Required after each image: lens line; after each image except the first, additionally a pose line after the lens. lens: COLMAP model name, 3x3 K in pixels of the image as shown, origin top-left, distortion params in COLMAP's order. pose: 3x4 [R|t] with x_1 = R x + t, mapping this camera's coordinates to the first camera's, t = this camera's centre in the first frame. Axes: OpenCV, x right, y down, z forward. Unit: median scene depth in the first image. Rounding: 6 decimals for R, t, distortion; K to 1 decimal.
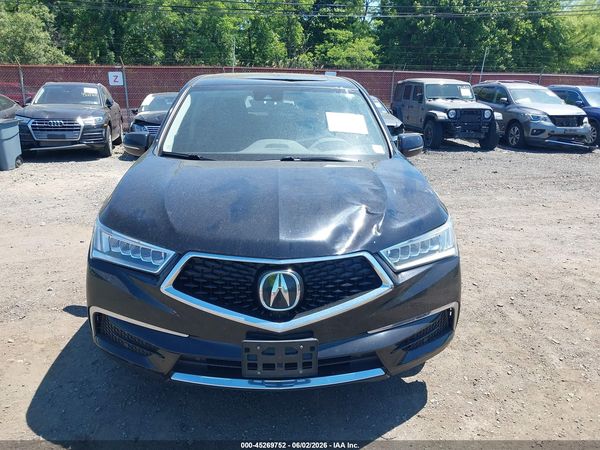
lens RADIAL K [[480.8, 0, 301.8], [0, 480.8, 223.0], [0, 0, 1]] dist [0.001196, -0.002161]
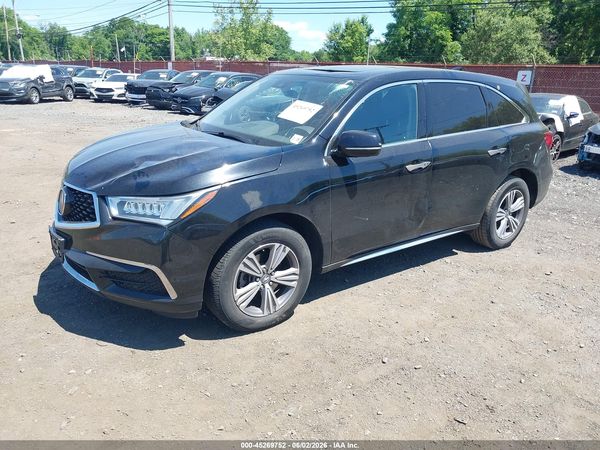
lens RADIAL K [[480.8, 0, 302.7], [0, 480.8, 223.6], [0, 0, 1]] dist [0.001196, -0.002161]
pose [[0.558661, 0.259673, -0.787698, 0.846122], [-0.261097, 0.956500, 0.130142, -0.100685], [0.787227, 0.132960, 0.602159, 0.369488]]
